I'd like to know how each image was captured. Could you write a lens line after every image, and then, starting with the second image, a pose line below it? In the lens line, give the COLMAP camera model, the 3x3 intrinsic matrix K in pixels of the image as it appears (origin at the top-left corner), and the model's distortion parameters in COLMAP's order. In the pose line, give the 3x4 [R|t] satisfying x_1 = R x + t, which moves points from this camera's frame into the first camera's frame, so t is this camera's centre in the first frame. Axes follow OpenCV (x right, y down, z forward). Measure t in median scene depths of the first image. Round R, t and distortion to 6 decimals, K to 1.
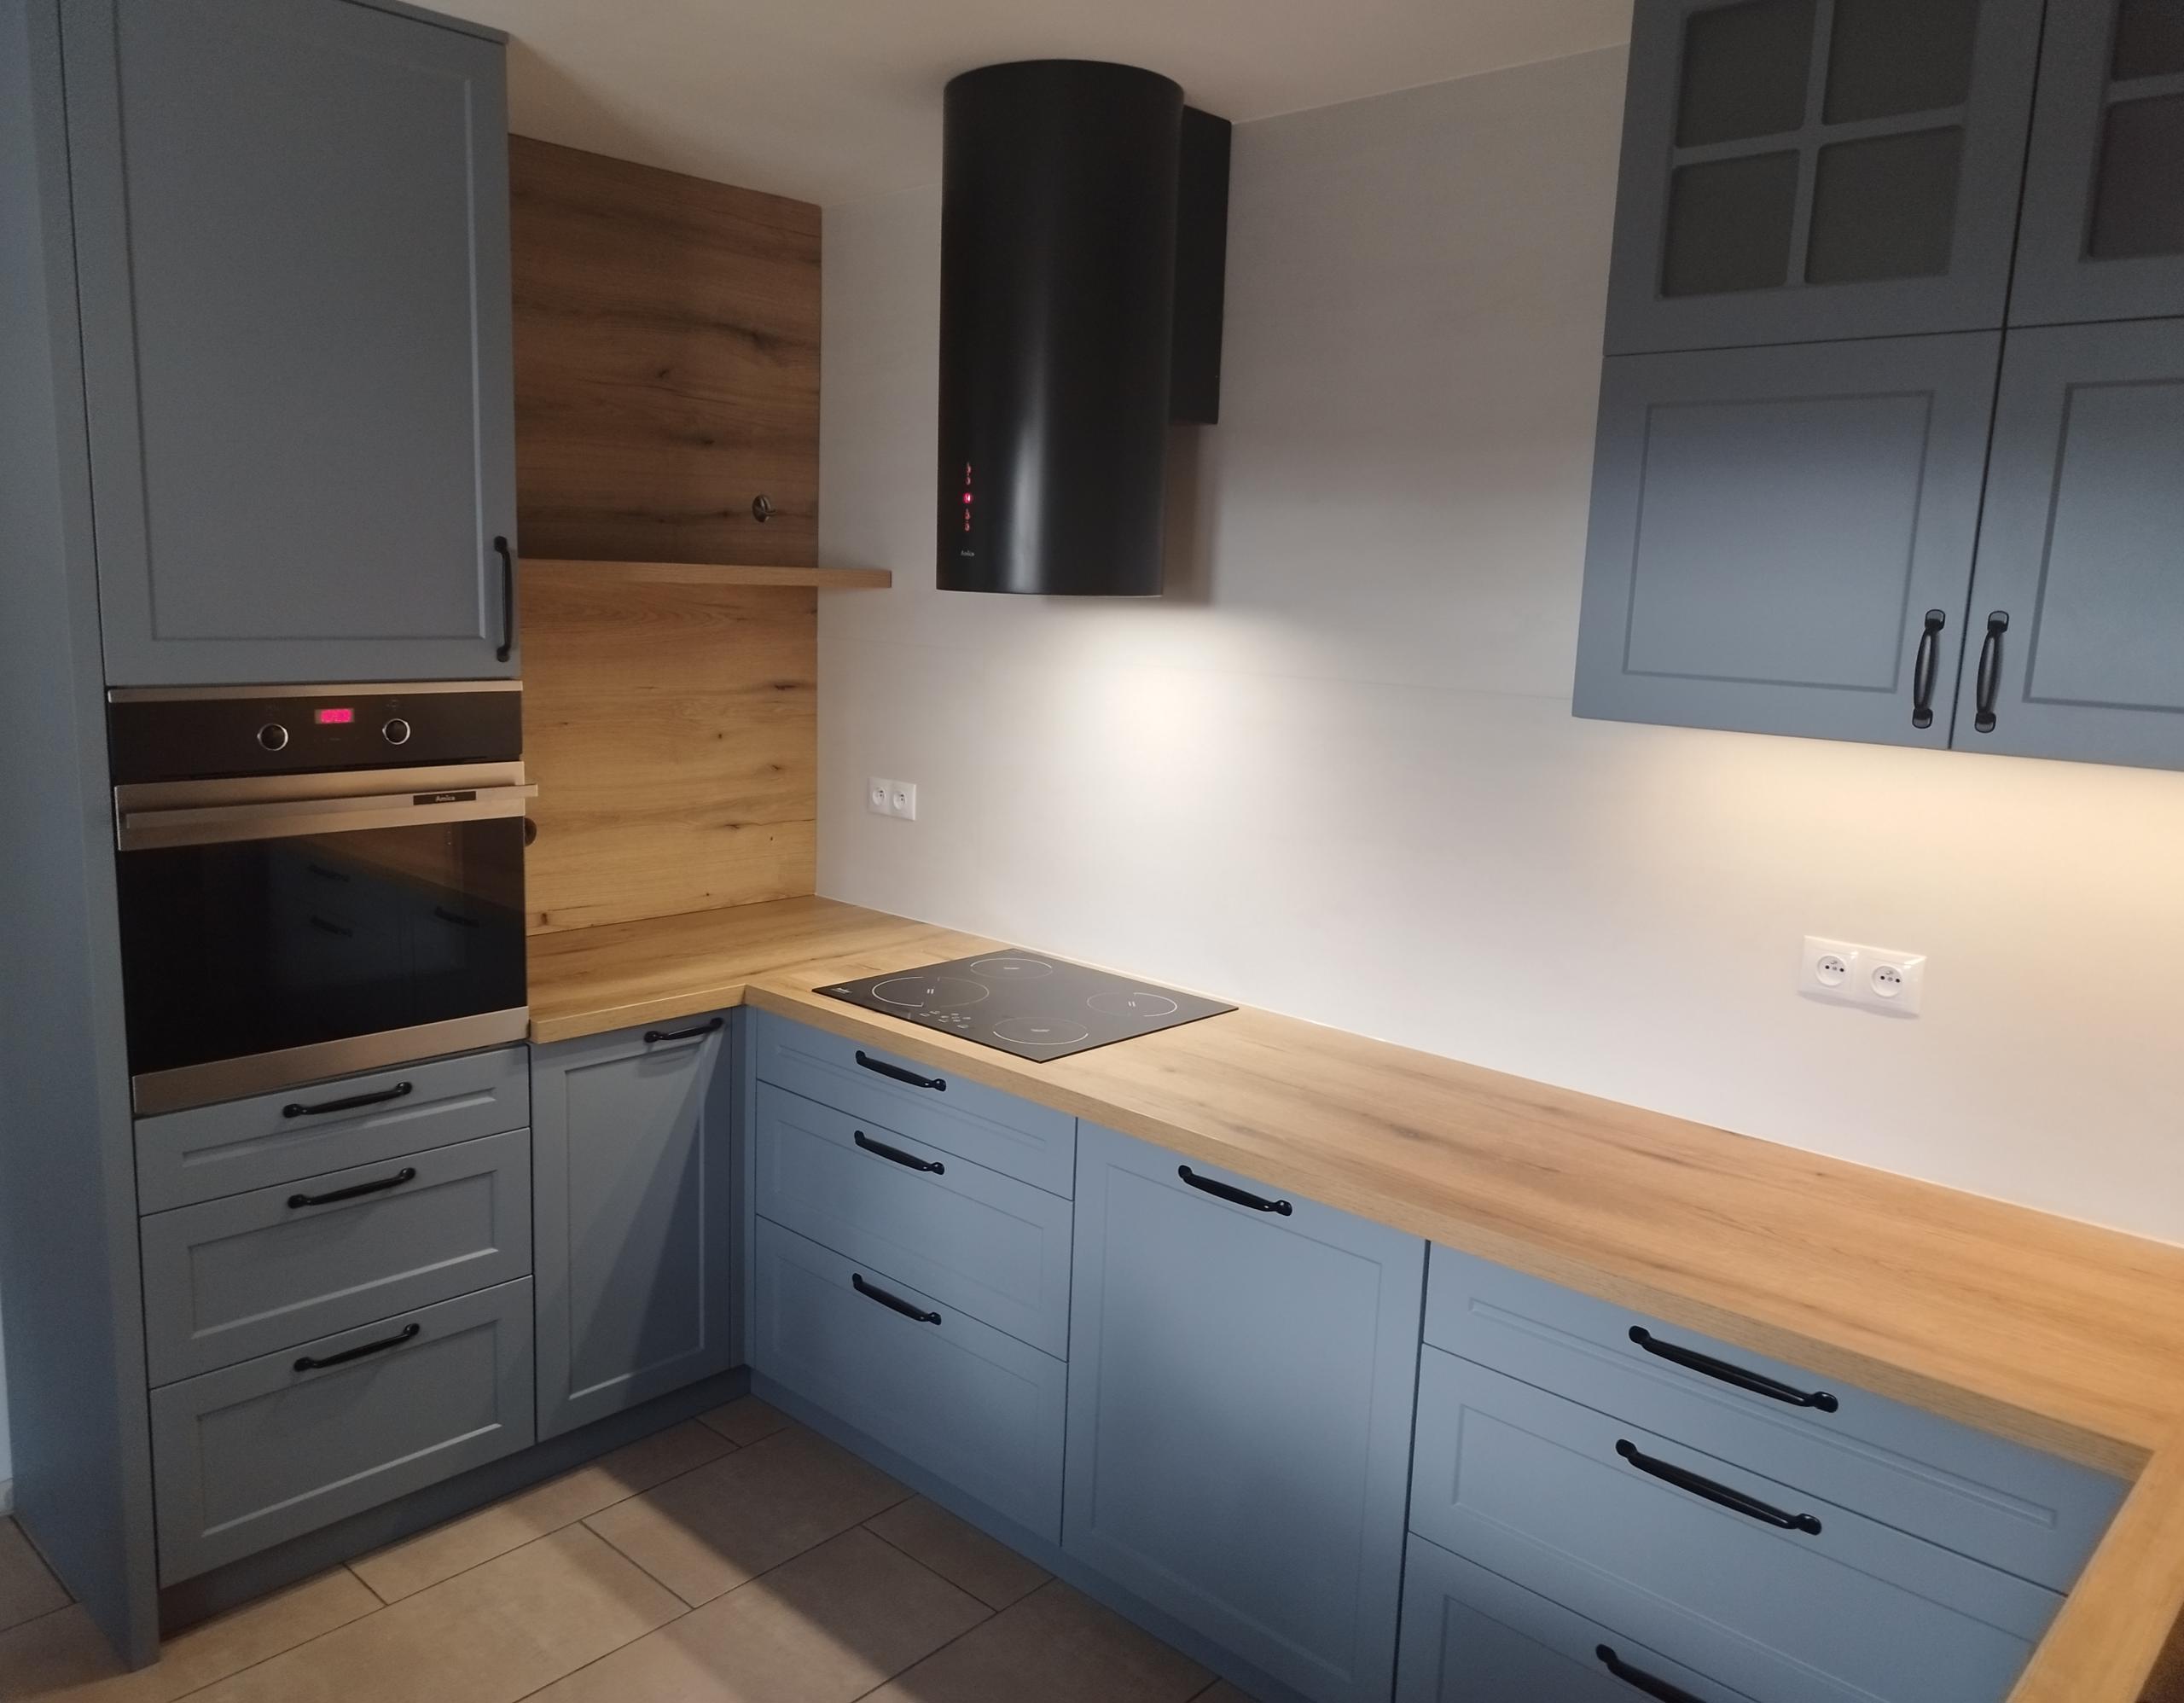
lens RADIAL K [[1627.9, 0, 1078.1], [0, 1627.9, 855.0], [0, 0, 1]] dist [0.010671, -0.008526]
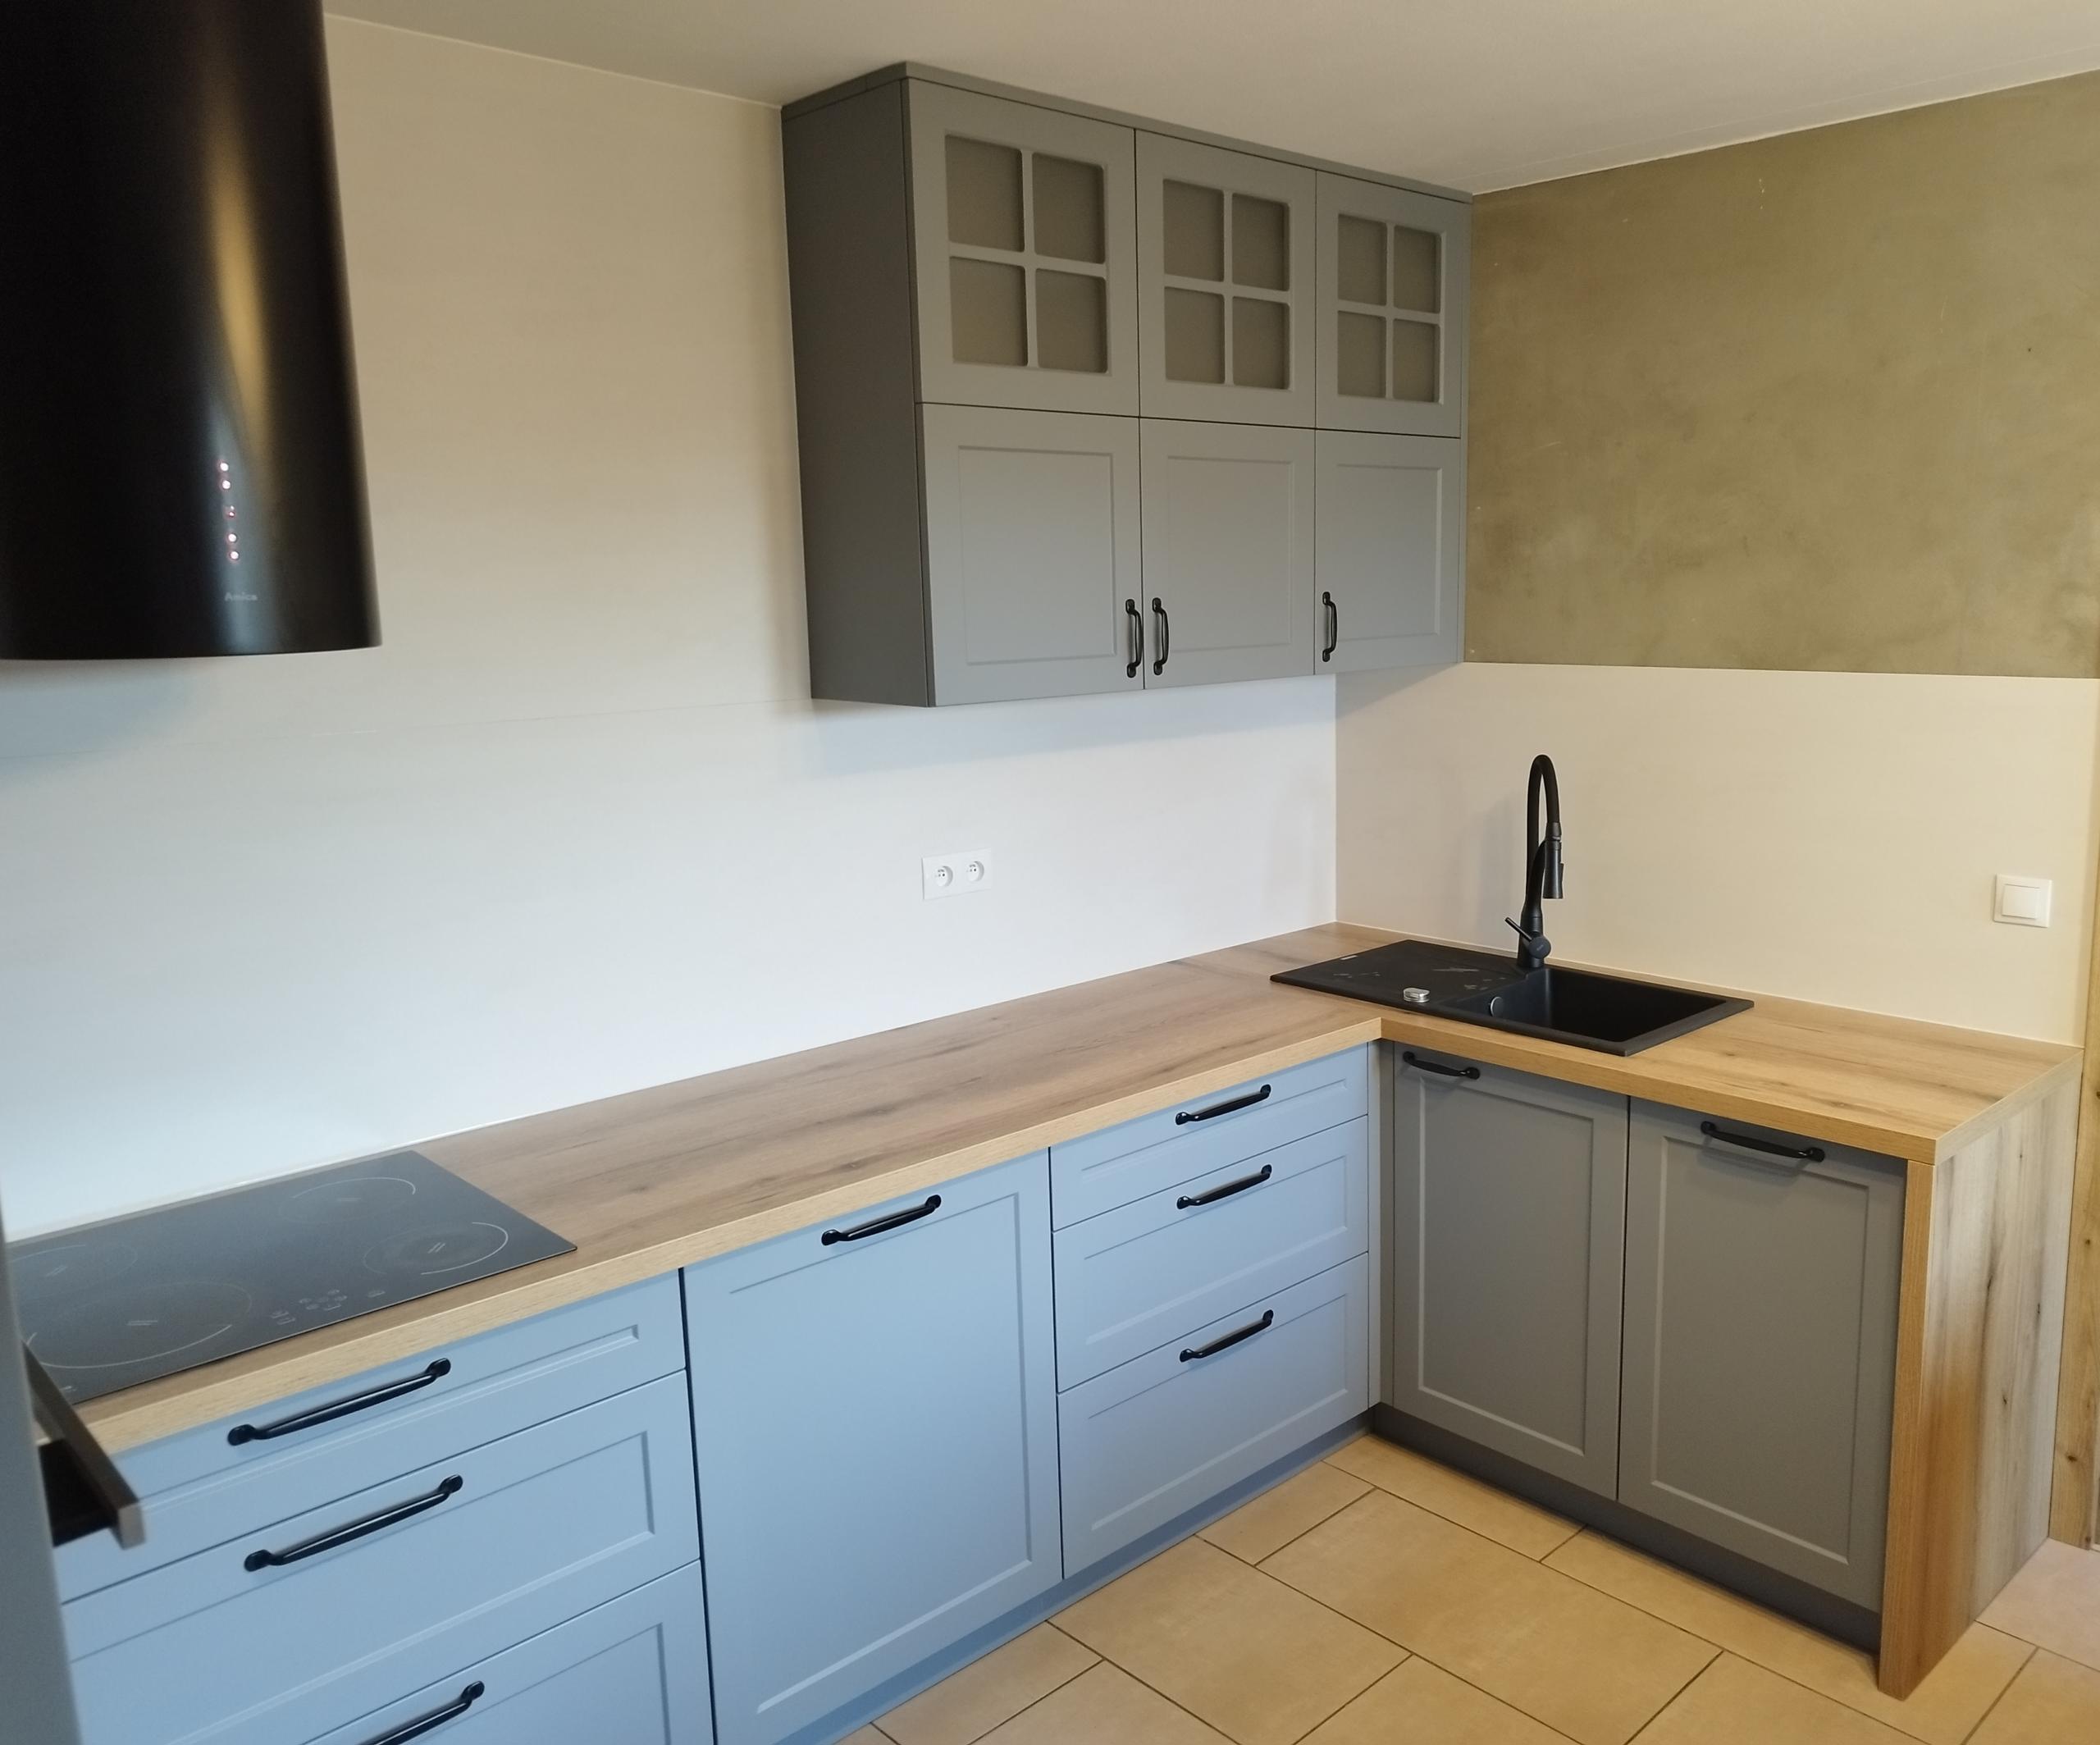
lens RADIAL K [[1682.7, 0, 1139.6], [0, 1682.7, 884.1], [0, 0, 1]] dist [0.043340, -0.022500]
pose [[0.047227, -0.221150, 0.974096, -0.803391], [0.190014, 0.959366, 0.208594, -0.165491], [-0.980645, 0.175241, 0.087330, 0.673570]]
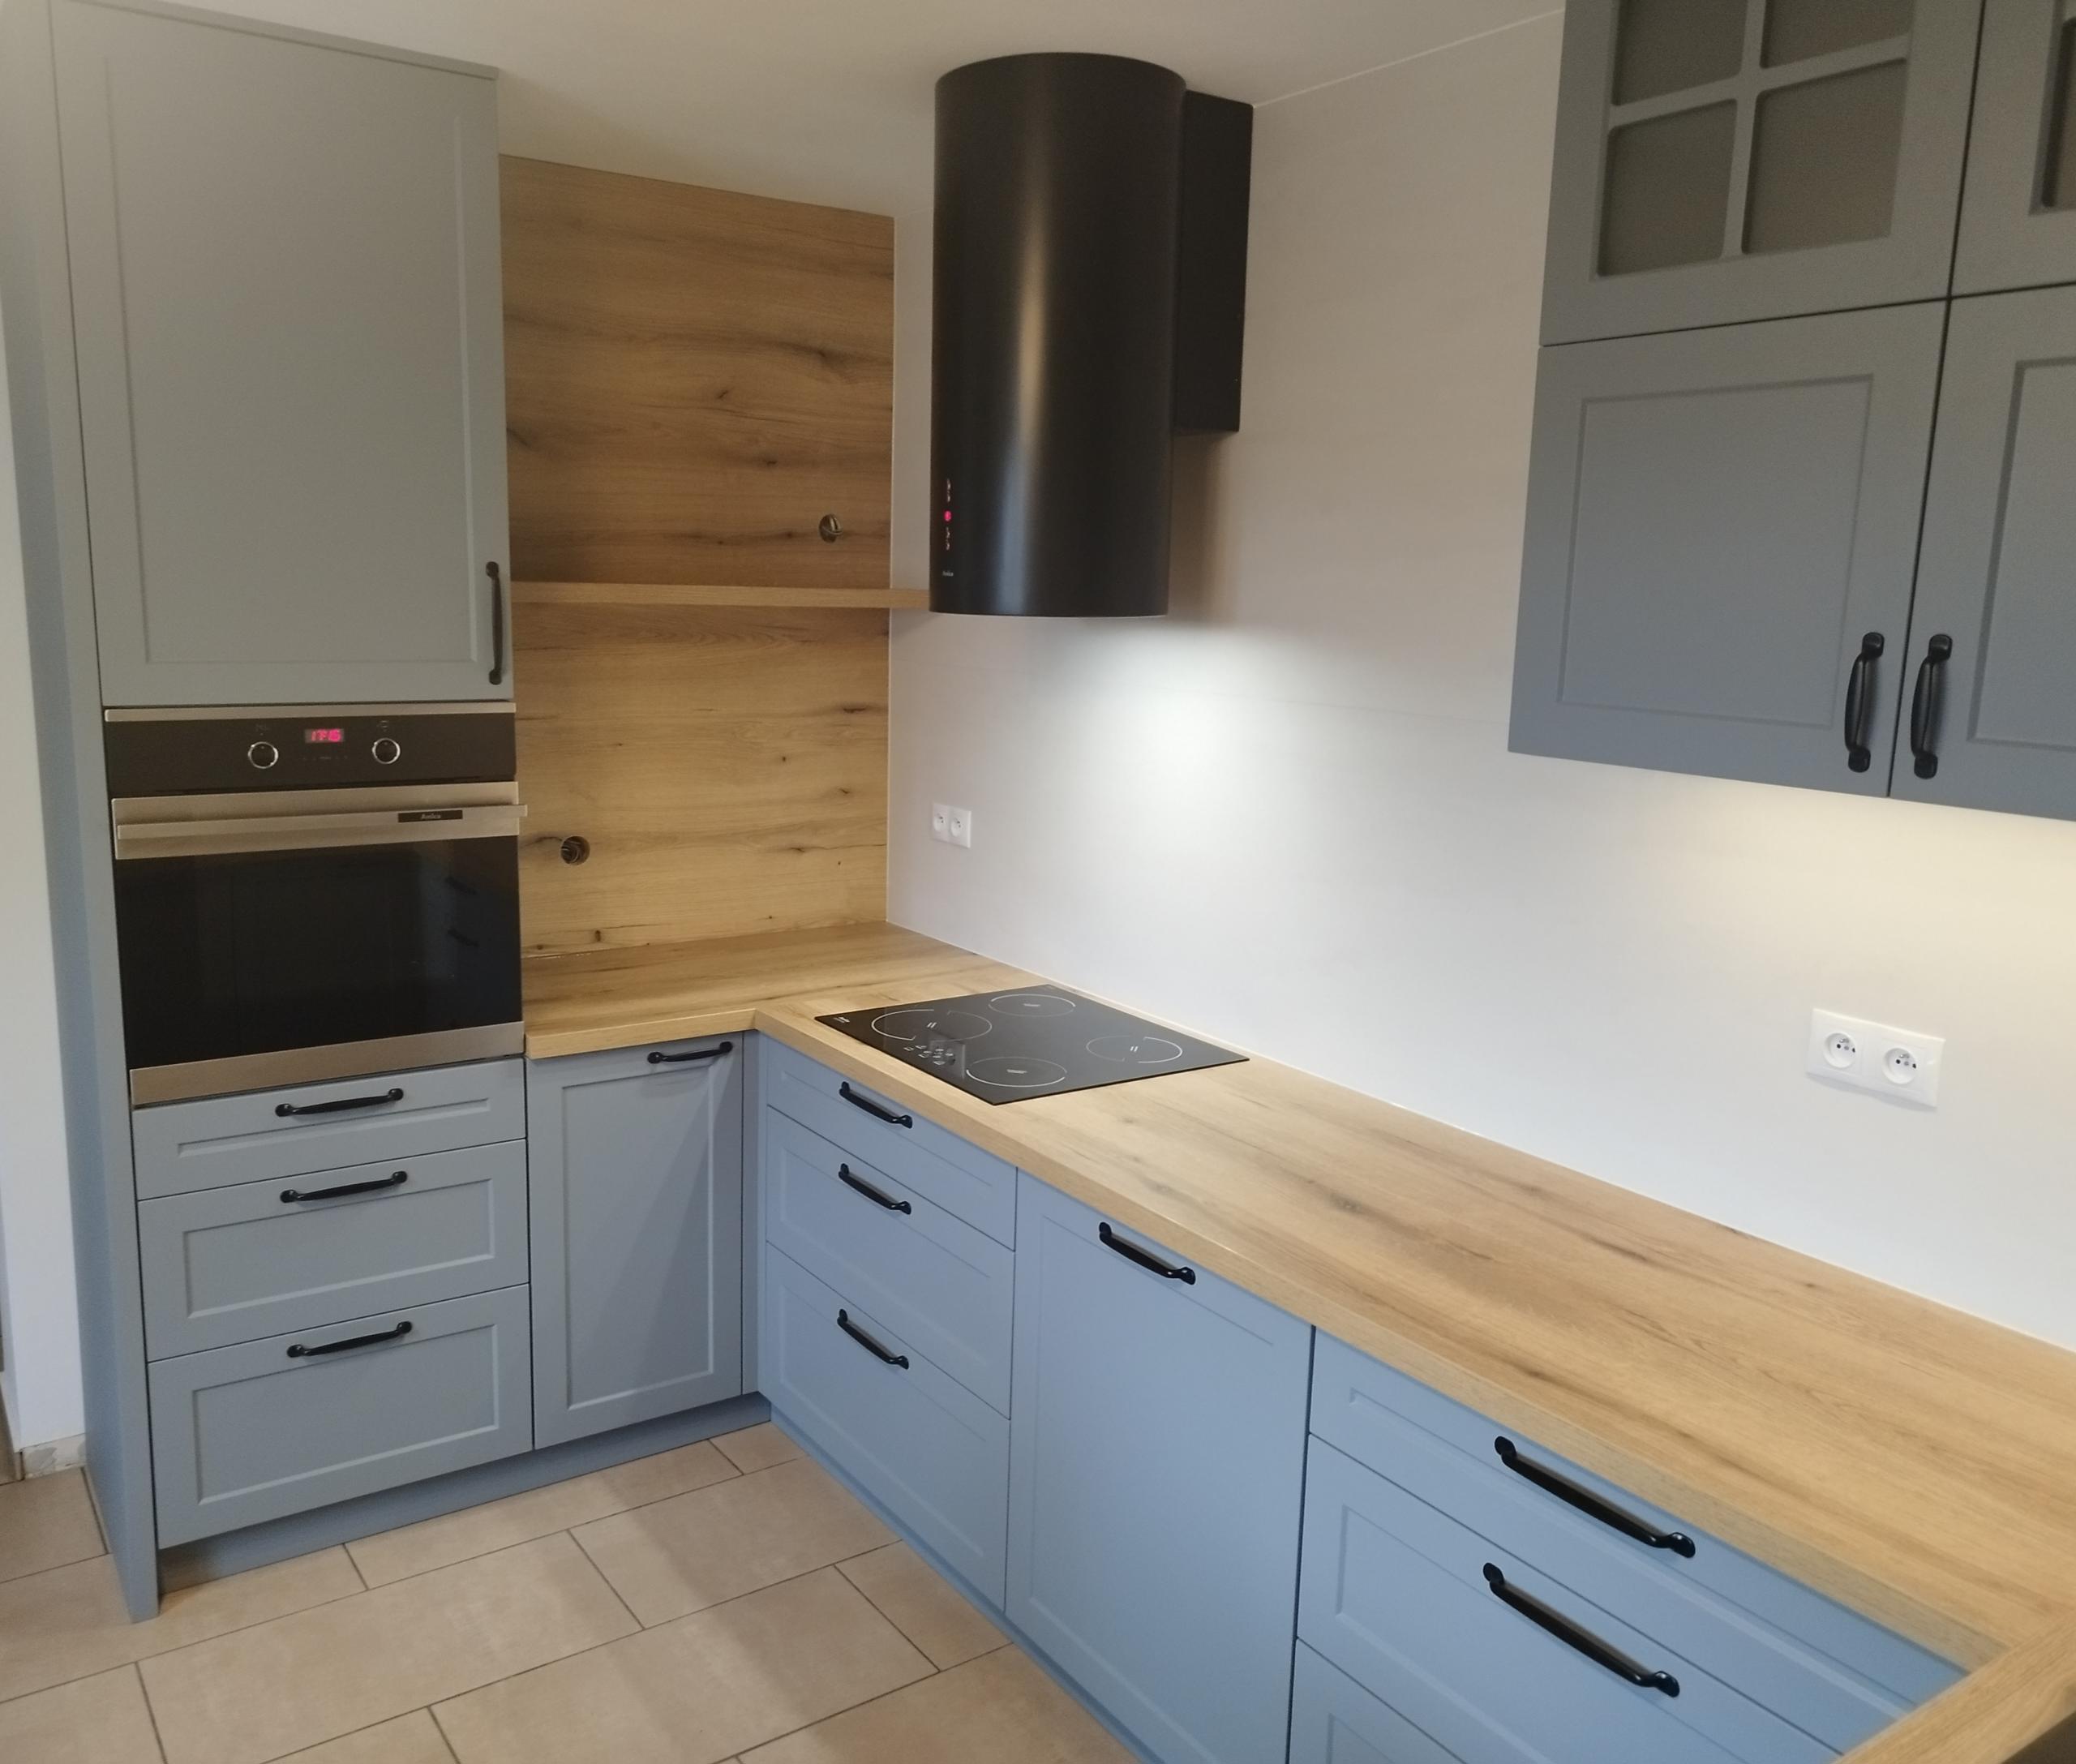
lens RADIAL K [[1698.7, 0, 1025.0], [0, 1698.7, 889.2], [0, 0, 1]] dist [0.009605, -0.001839]
pose [[0.976549, 0.029745, -0.213230, 0.214332], [-0.028862, 0.999557, 0.007255, -0.007535], [0.213351, -0.000931, 0.976975, 0.028862]]
